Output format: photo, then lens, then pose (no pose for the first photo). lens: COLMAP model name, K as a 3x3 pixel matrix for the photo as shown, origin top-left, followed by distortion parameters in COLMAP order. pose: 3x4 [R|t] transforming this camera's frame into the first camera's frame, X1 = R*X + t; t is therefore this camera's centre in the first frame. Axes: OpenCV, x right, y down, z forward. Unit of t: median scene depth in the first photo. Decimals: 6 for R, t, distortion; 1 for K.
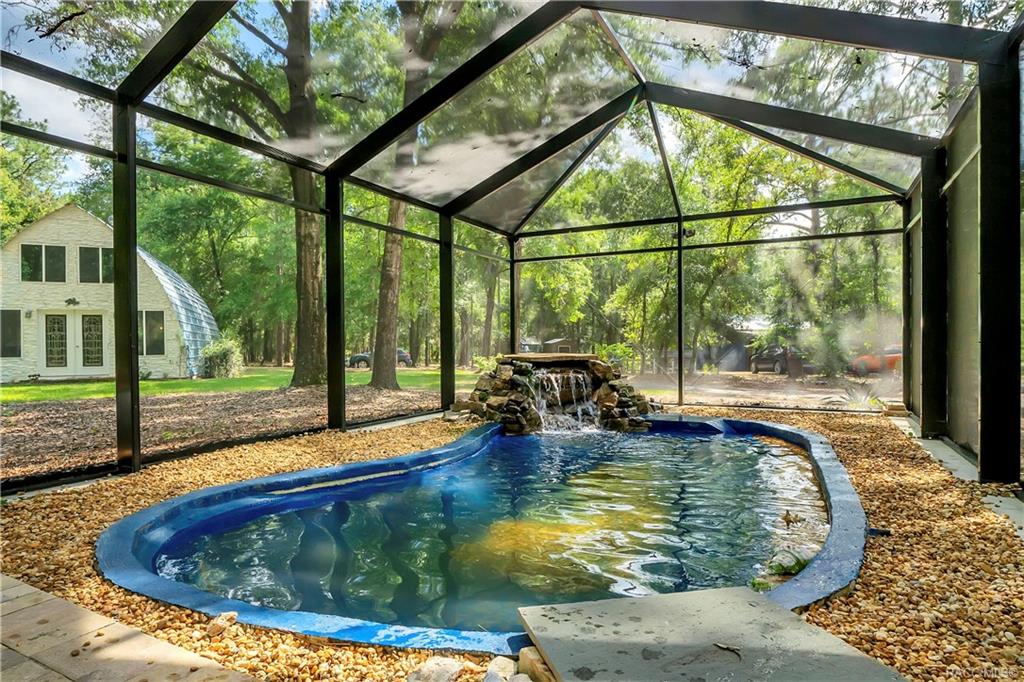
lens RADIAL K [[565.6, 0, 512.0], [0, 565.6, 341.0], [0, 0, 1]] dist [-0.026806, 0.001763]
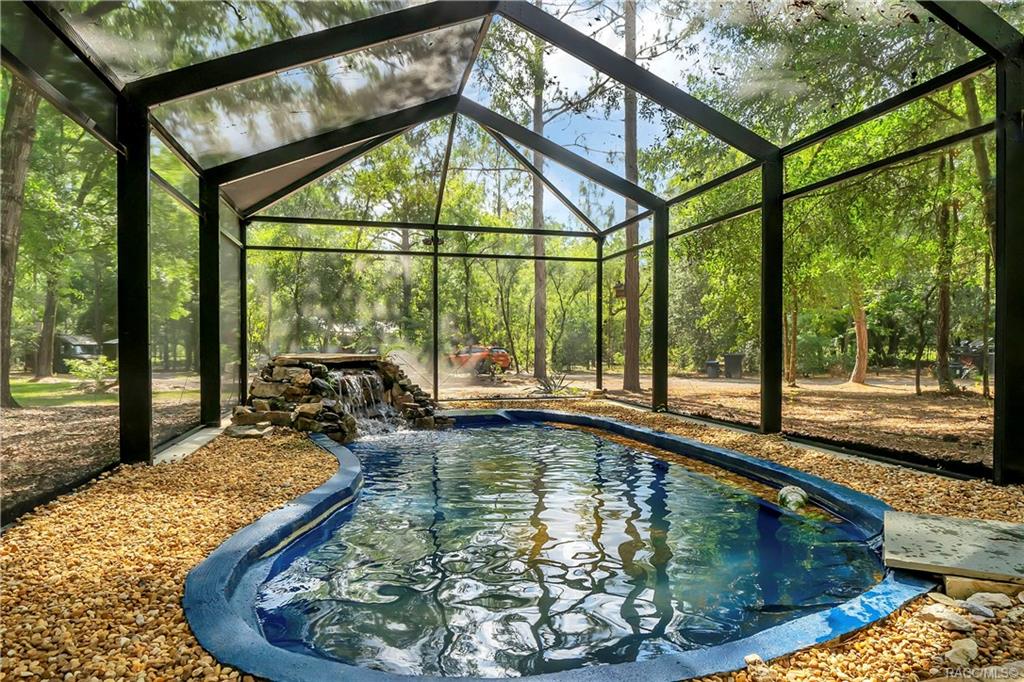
lens RADIAL K [[545.3, 0, 512.0], [0, 545.3, 341.0], [0, 0, 1]] dist [-0.001385, -0.000474]
pose [[0.760134, 0.005891, 0.649740, -0.314348], [-0.003838, 0.999982, -0.004577, 0.004335], [-0.649755, 0.000985, 0.760143, 0.146029]]
